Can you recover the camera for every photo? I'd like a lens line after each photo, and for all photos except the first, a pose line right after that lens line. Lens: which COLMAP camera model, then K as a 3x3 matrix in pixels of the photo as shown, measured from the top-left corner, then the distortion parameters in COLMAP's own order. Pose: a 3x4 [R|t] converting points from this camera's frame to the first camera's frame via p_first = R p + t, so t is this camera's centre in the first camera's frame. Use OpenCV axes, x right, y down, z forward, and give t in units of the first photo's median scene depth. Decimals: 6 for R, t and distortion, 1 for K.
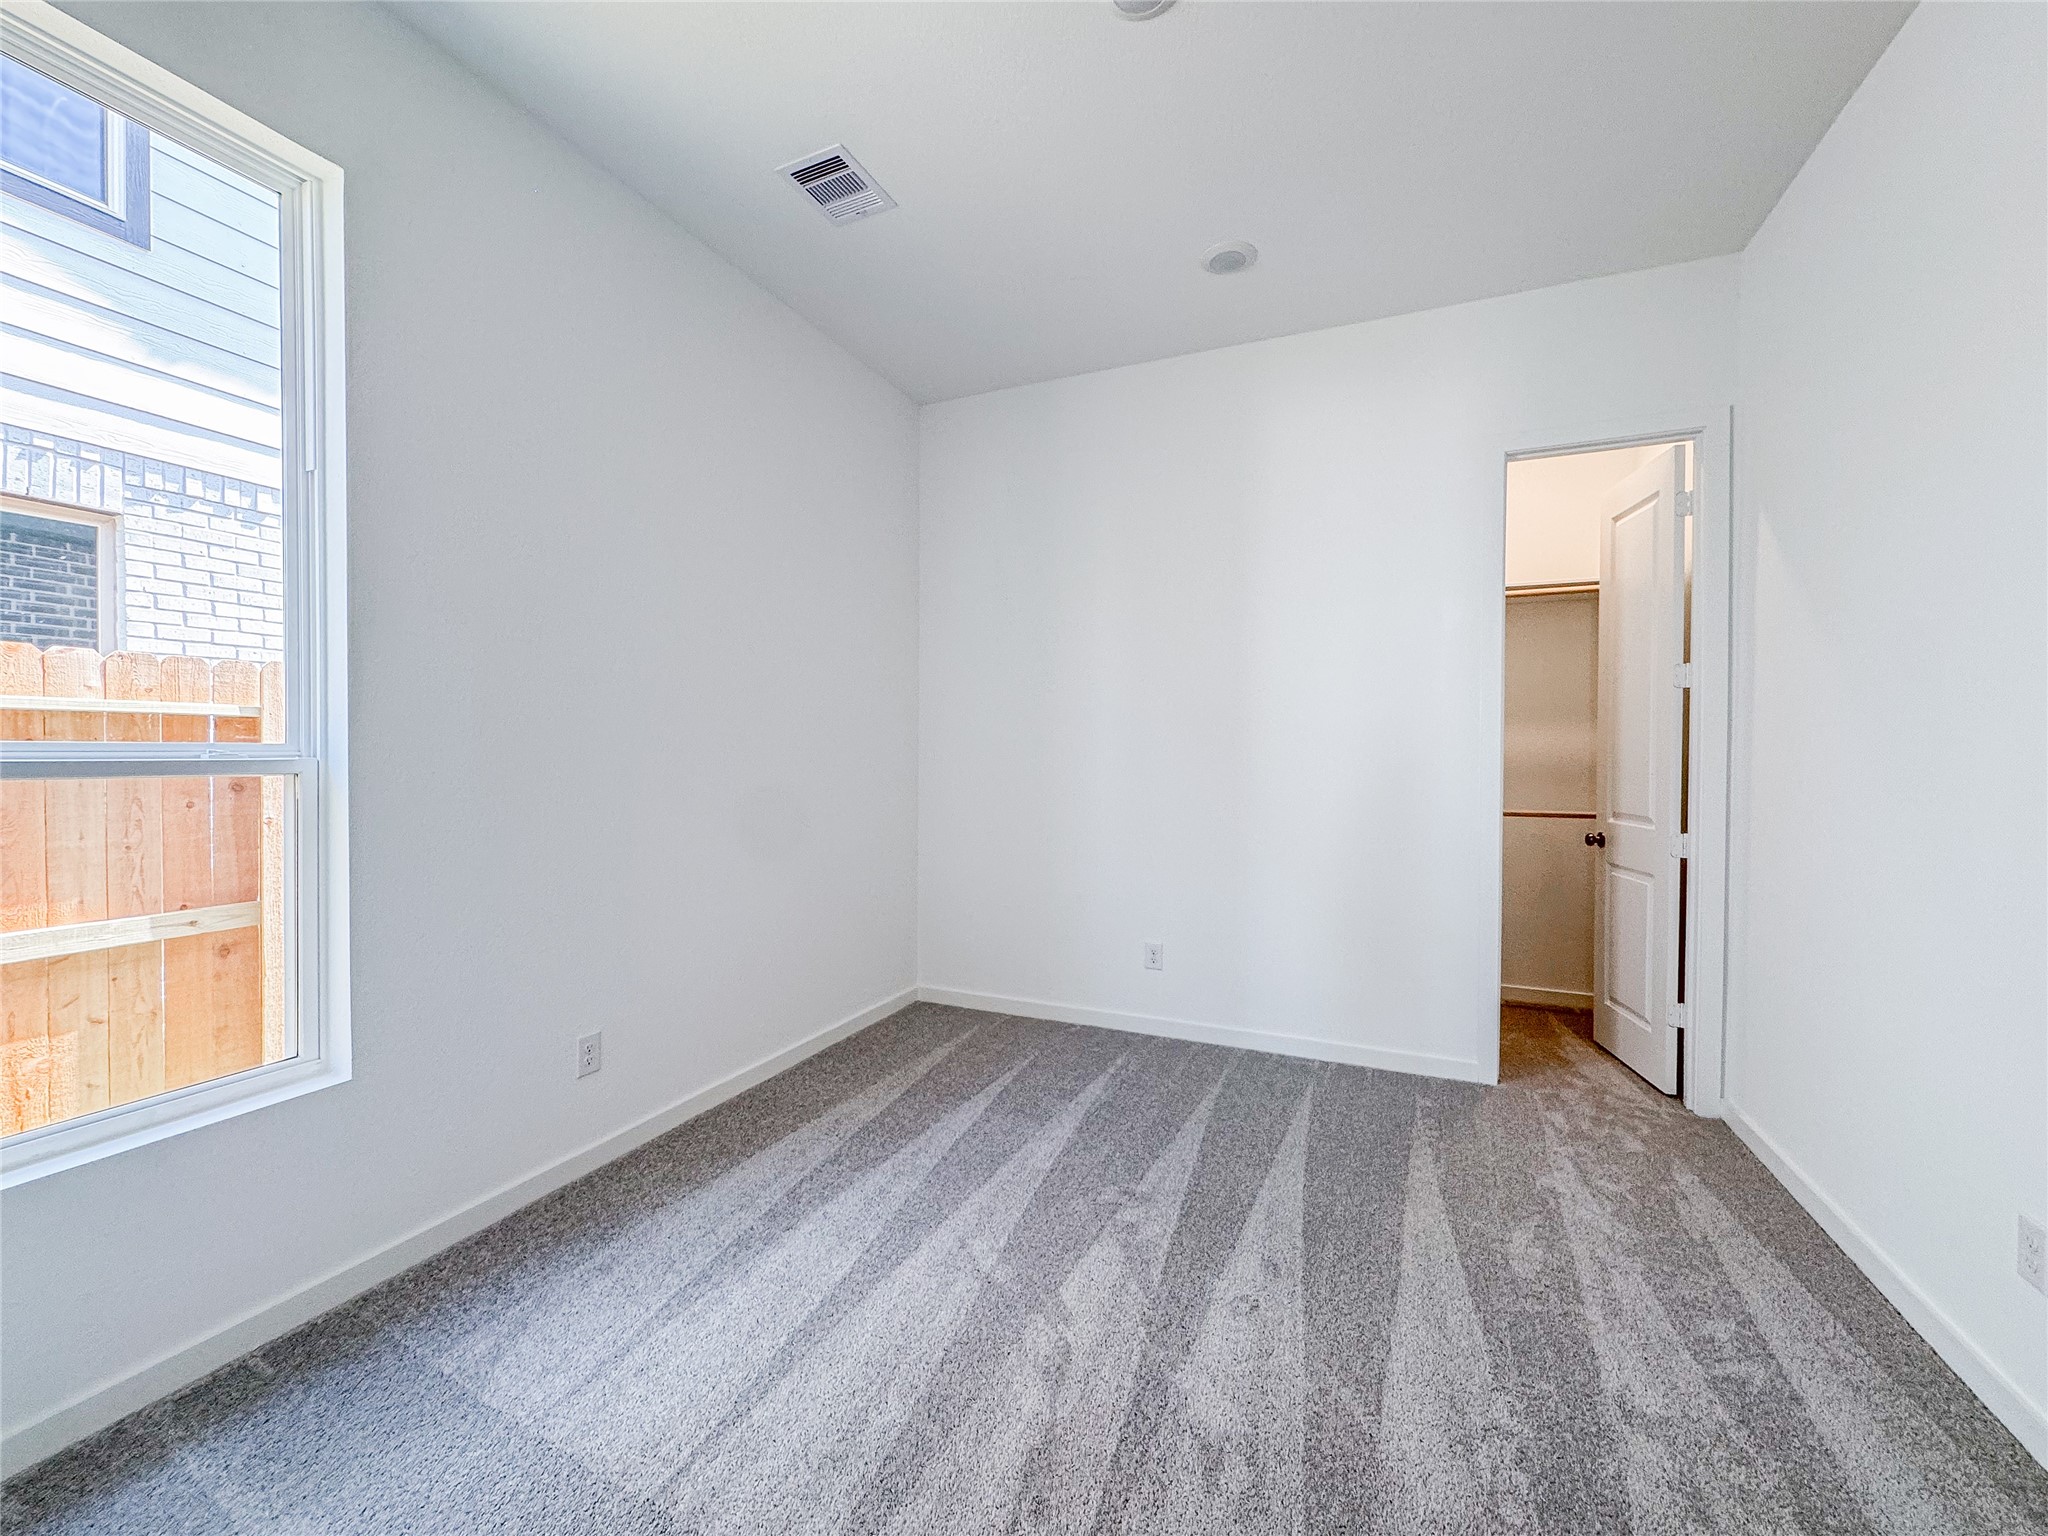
lens RADIAL K [[822.3, 0, 1045.9], [0, 822.3, 763.4], [0, 0, 1]] dist [-0.001033, 0.000381]
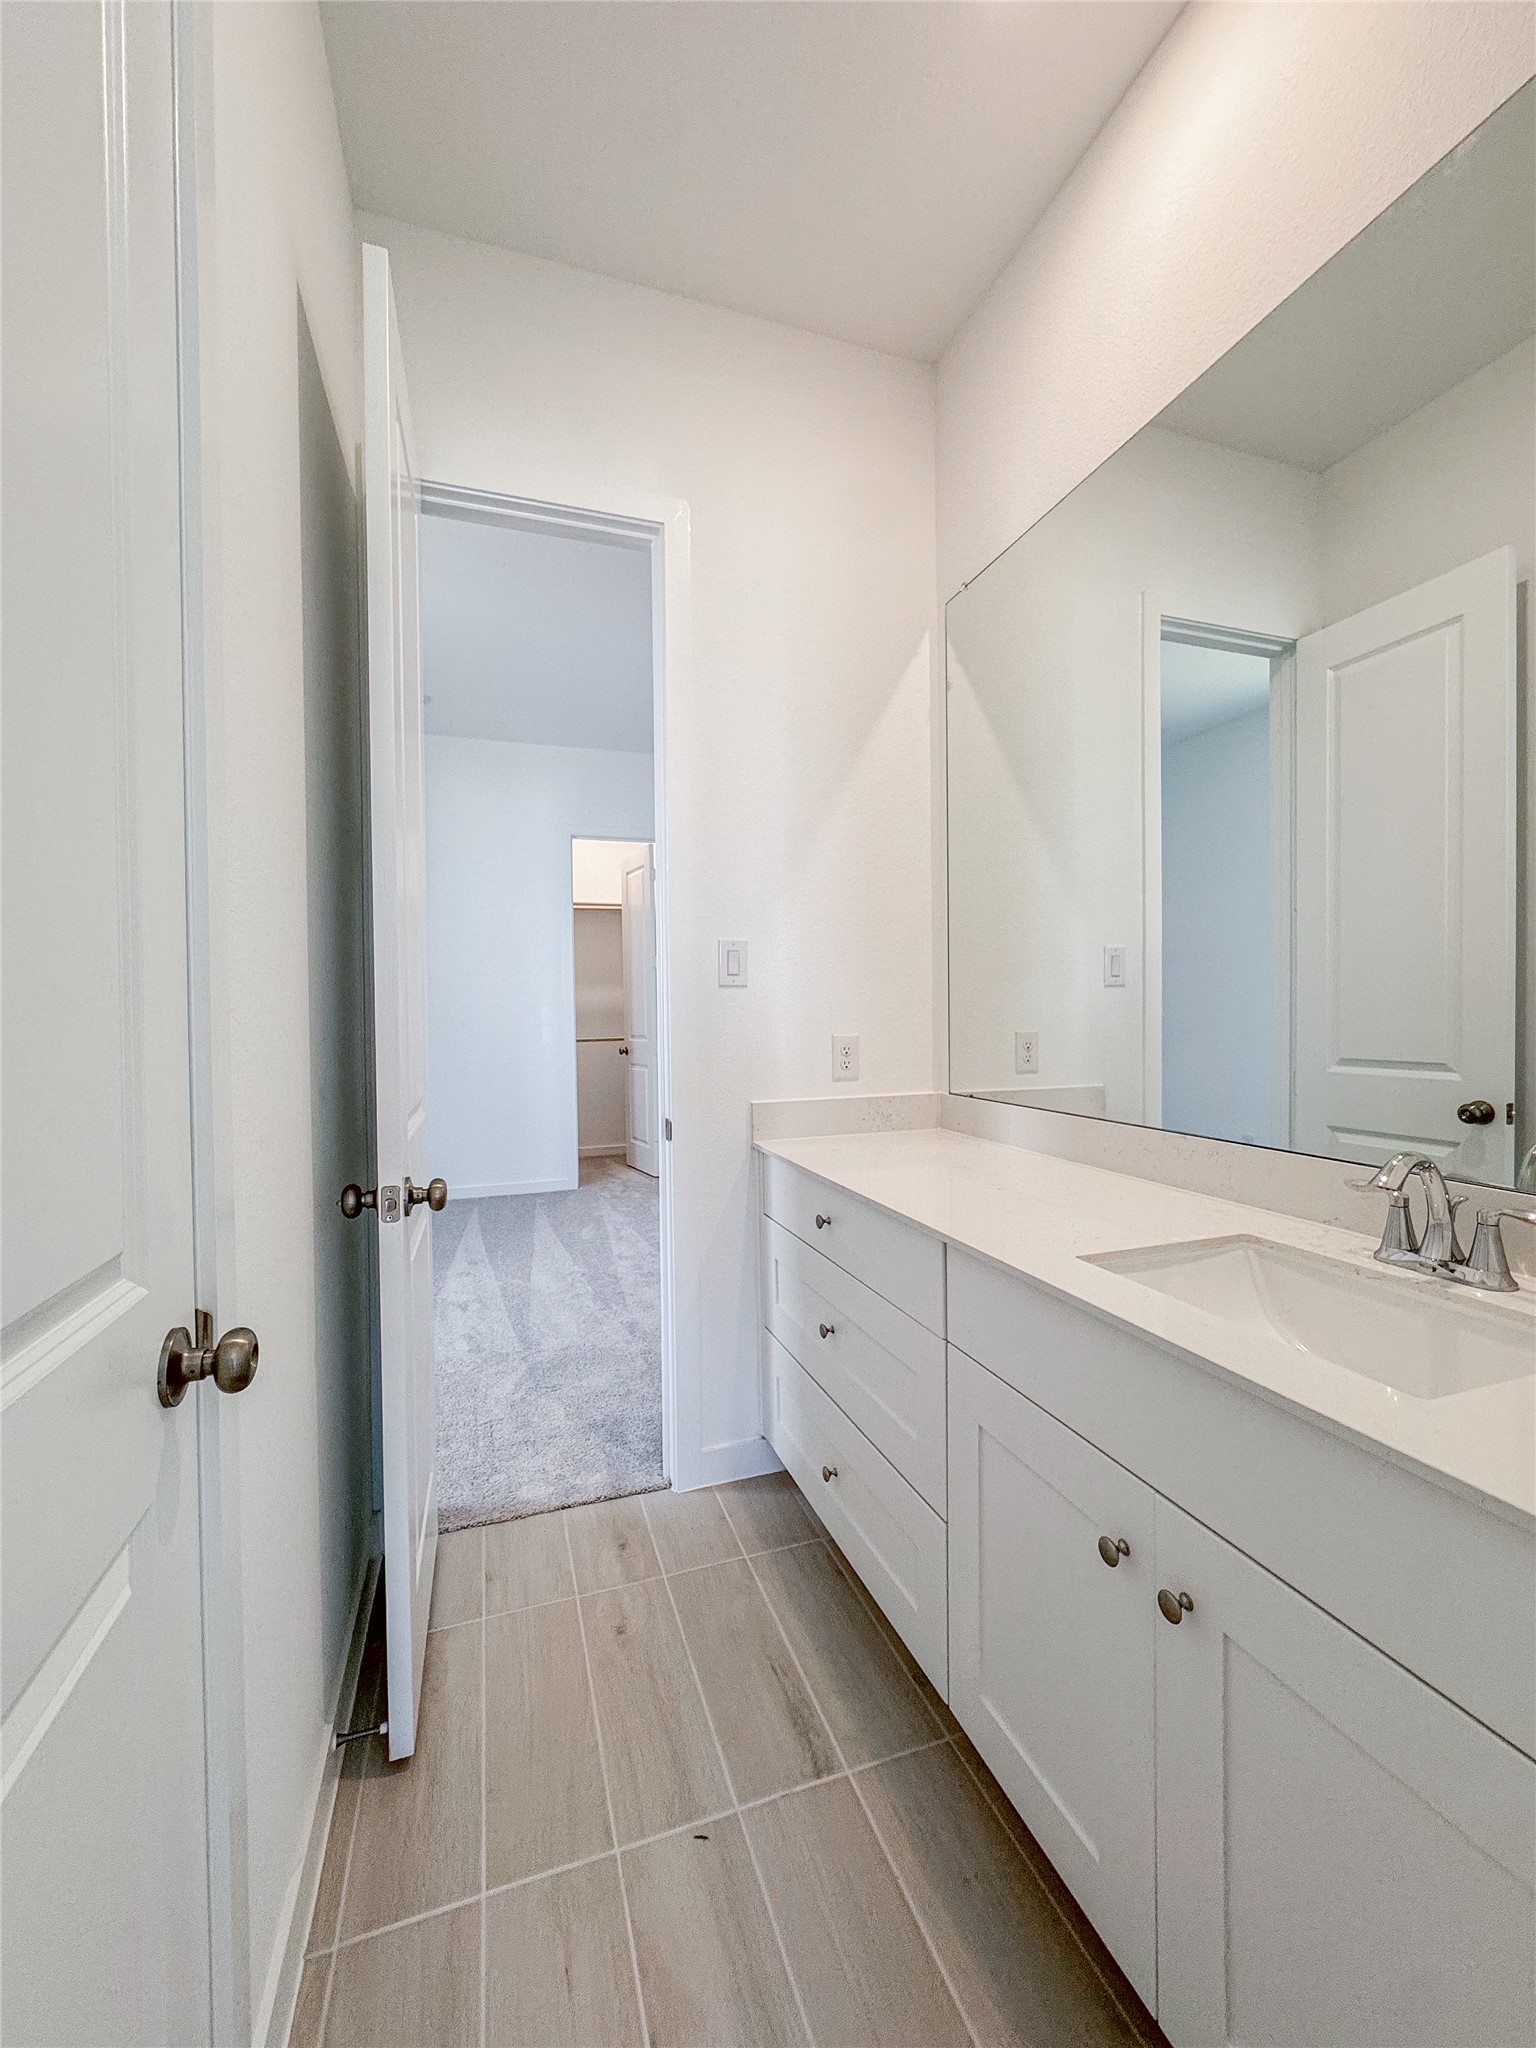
lens RADIAL K [[822.3, 0, 781.7], [0, 822.3, 1012.9], [0, 0, 1]] dist [-0.001033, 0.000381]
pose [[0.736850, -0.027160, 0.675511, -0.295888], [0.031167, 0.999495, 0.006189, 0.011394], [-0.675338, 0.016493, 0.737324, -0.578873]]
